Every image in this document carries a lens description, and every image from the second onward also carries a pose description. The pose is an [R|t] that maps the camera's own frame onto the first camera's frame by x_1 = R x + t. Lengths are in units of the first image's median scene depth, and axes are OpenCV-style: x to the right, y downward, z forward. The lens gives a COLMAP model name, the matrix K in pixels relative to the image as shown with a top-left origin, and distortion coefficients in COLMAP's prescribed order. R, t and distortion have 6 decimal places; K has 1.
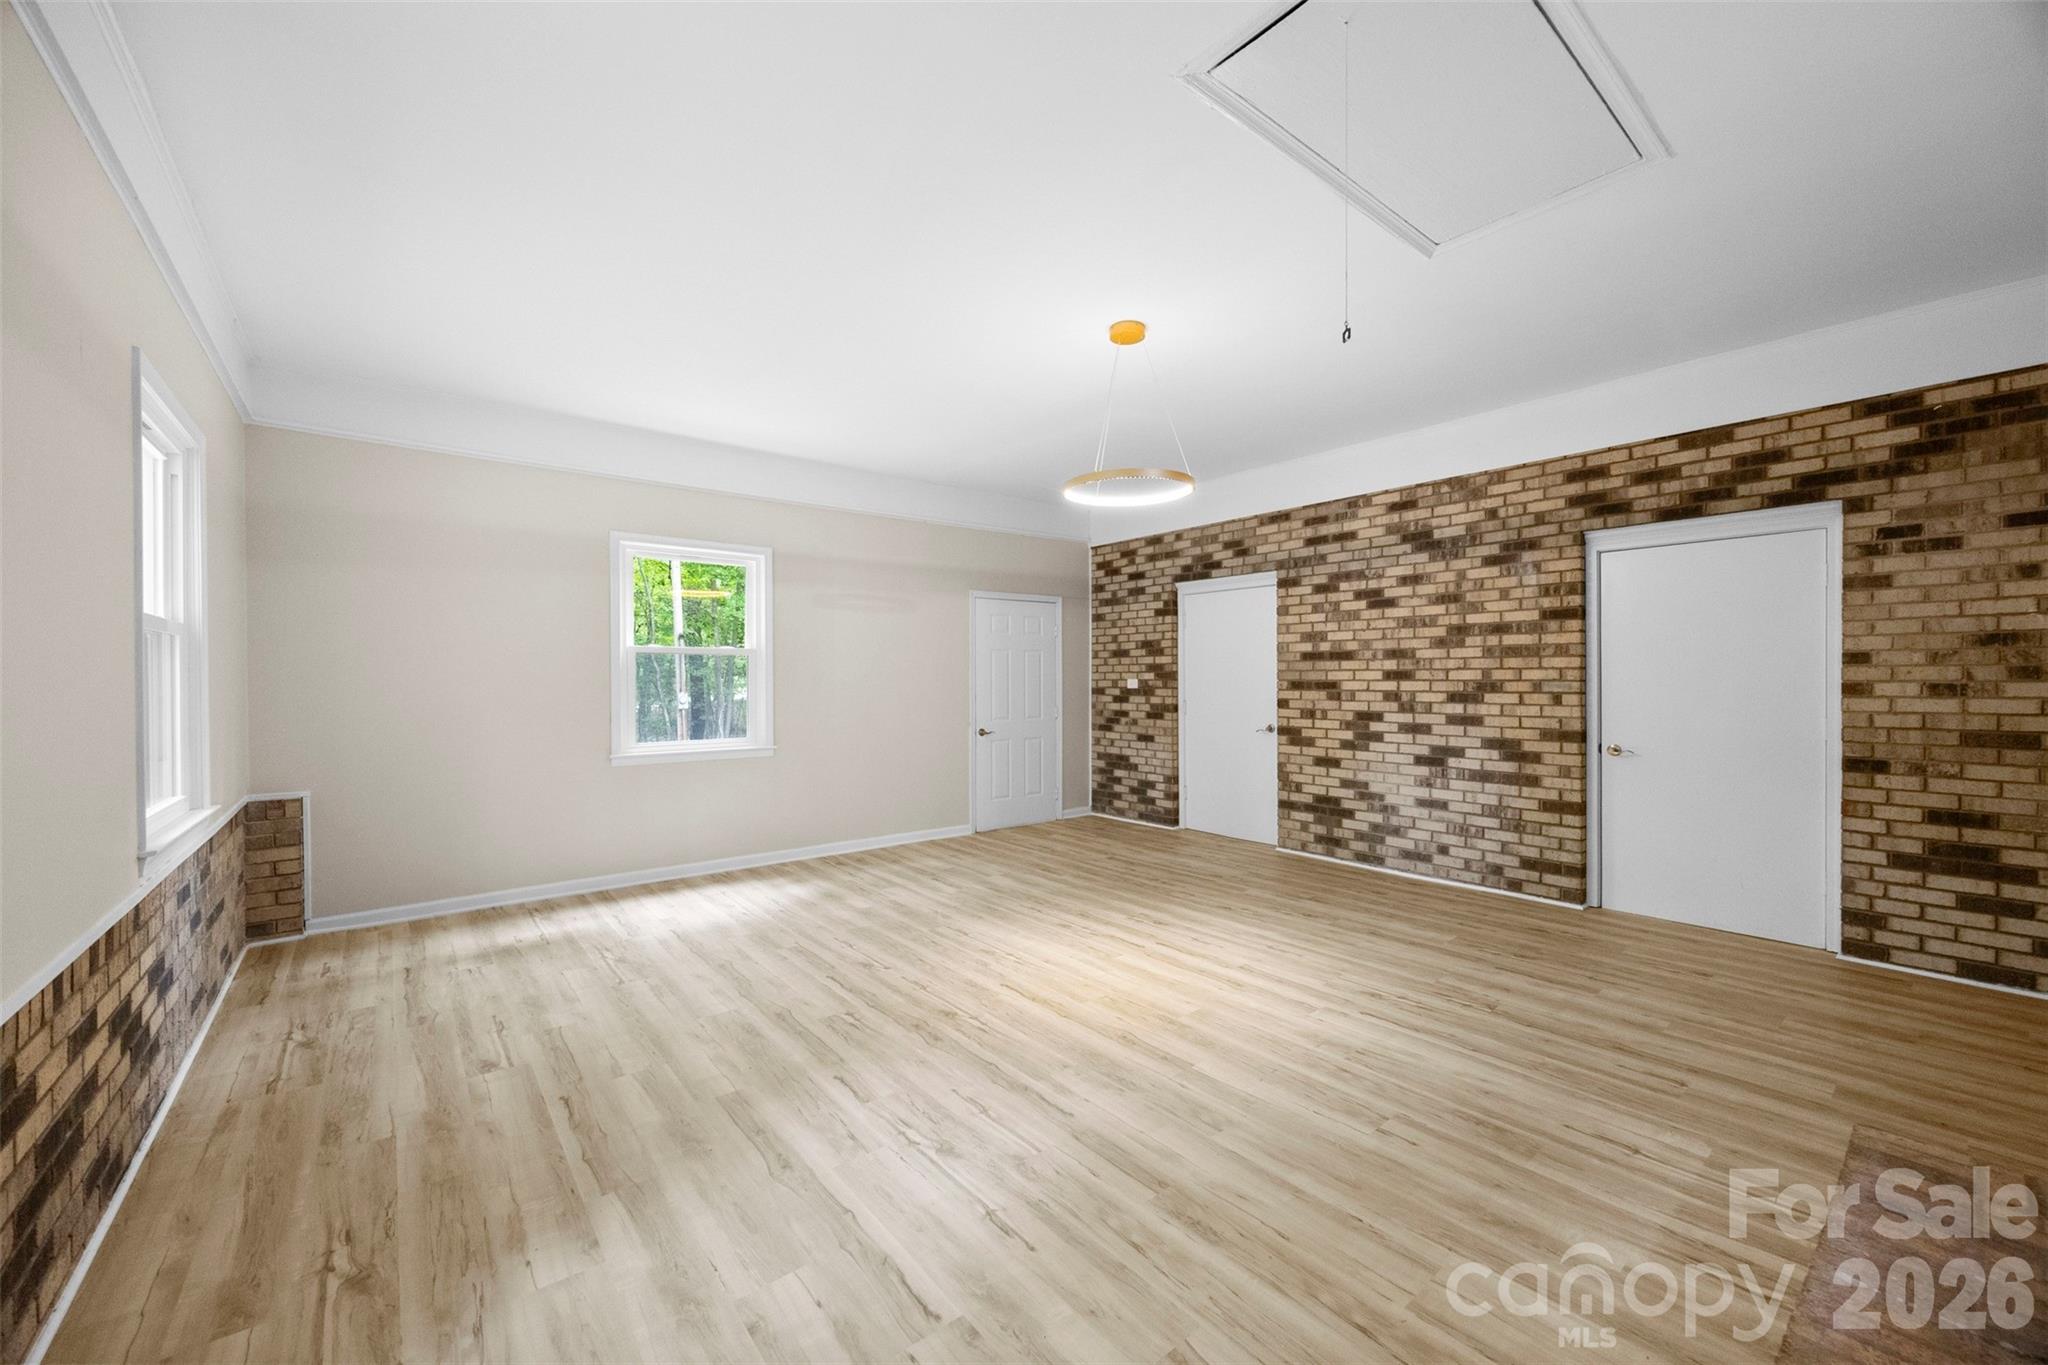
lens RADIAL K [[794.6, 0, 1036.6], [0, 794.6, 671.7], [0, 0, 1]] dist [-0.001460, -0.000142]
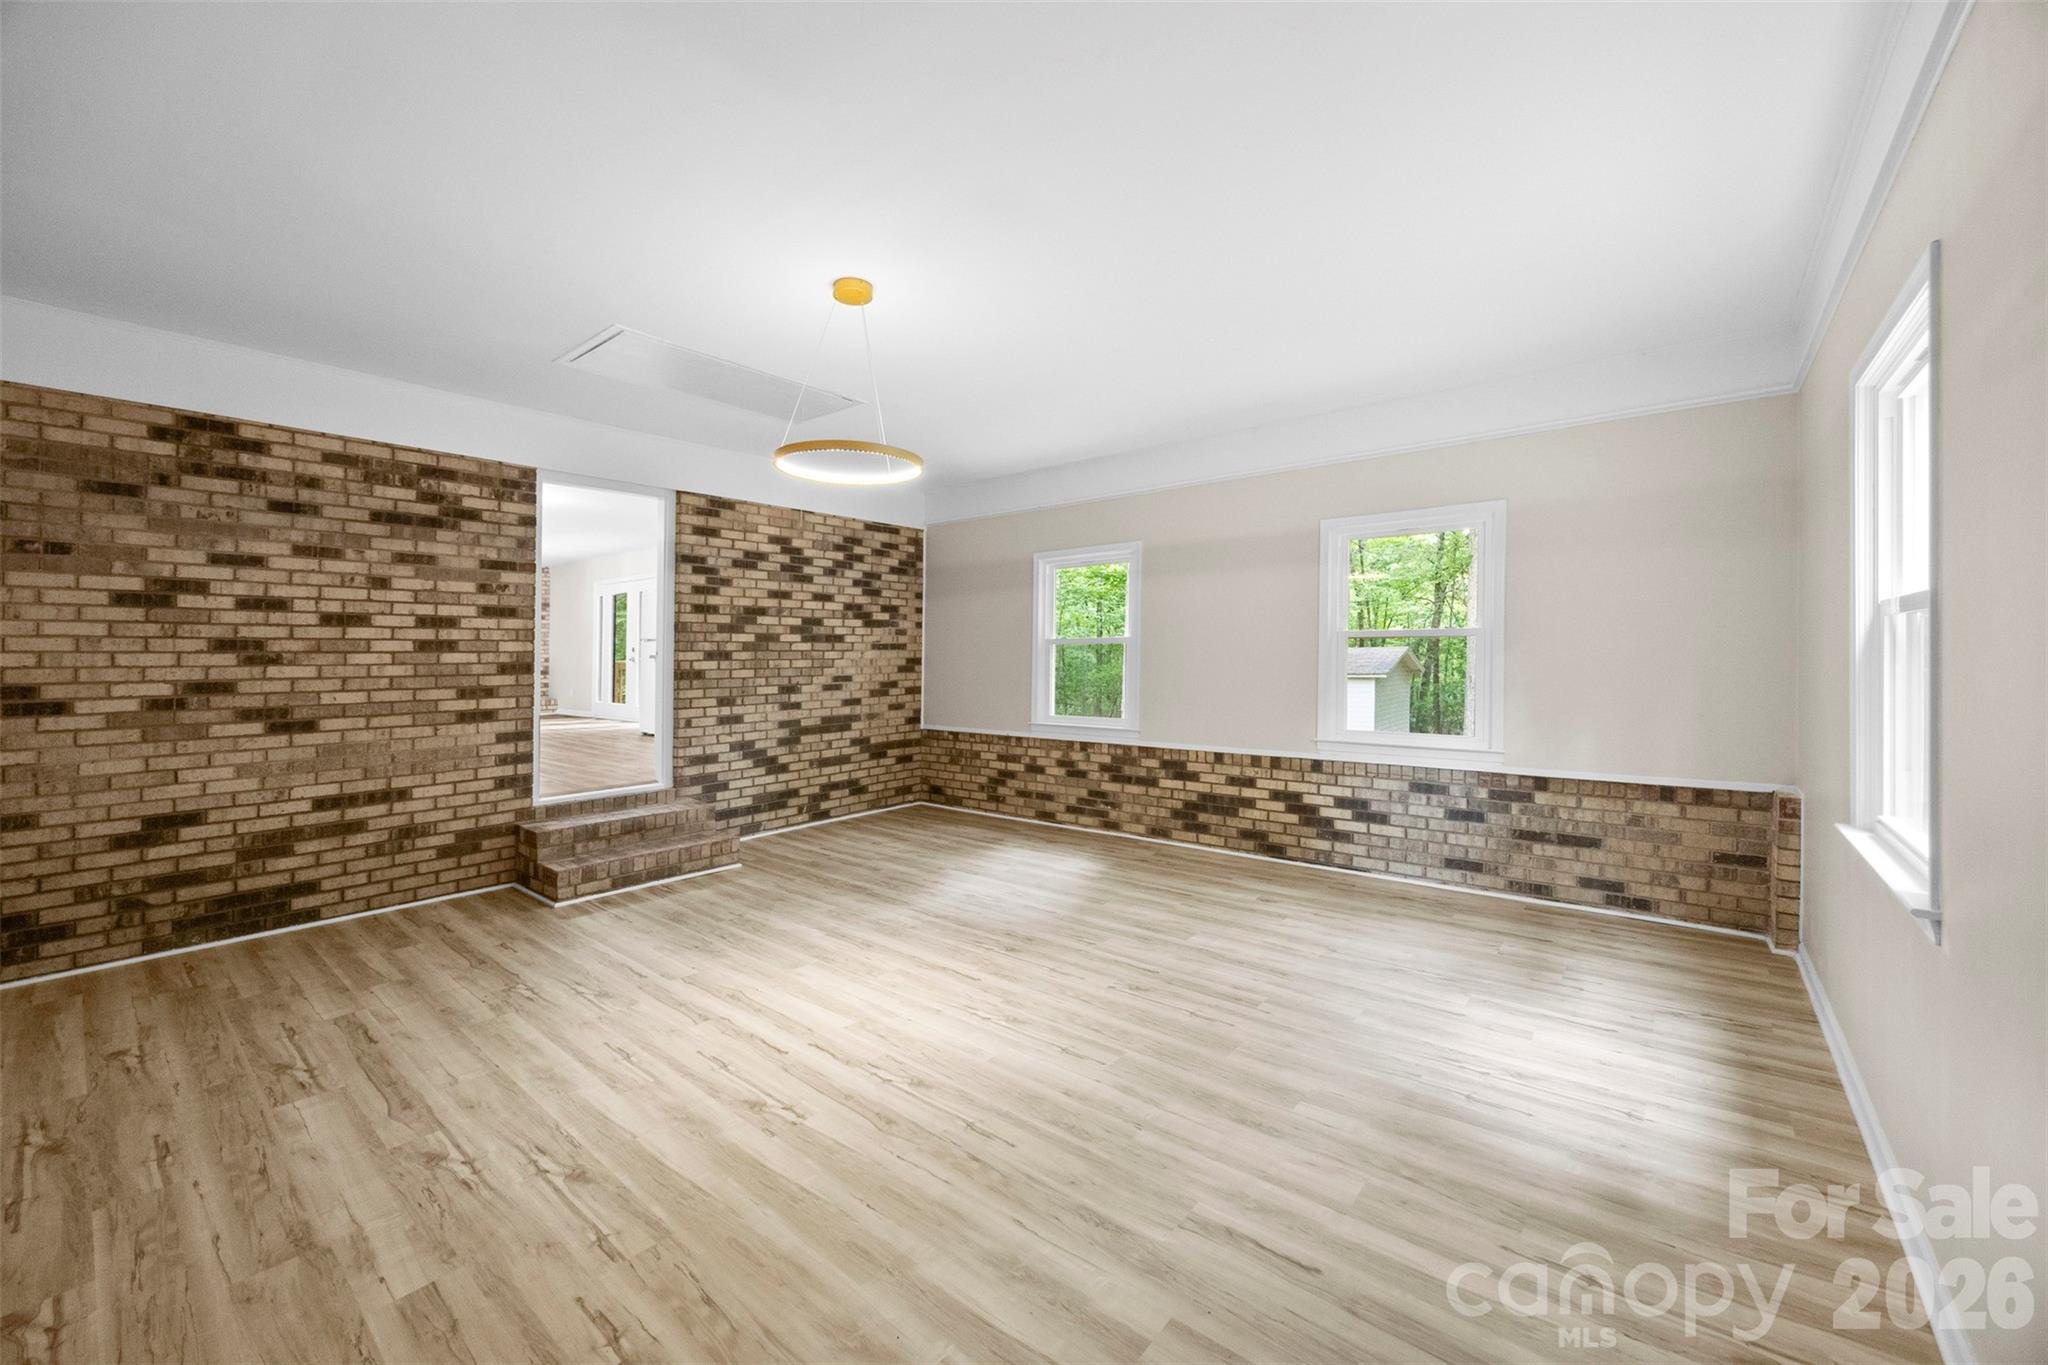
lens RADIAL K [[794.6, 0, 1036.6], [0, 794.6, 671.7], [0, 0, 1]] dist [-0.001460, -0.000142]
pose [[-0.979668, 0.015214, -0.200049, 0.076585], [0.013081, 0.999843, 0.011984, -0.004667], [0.200200, 0.009123, -0.979713, 1.916920]]
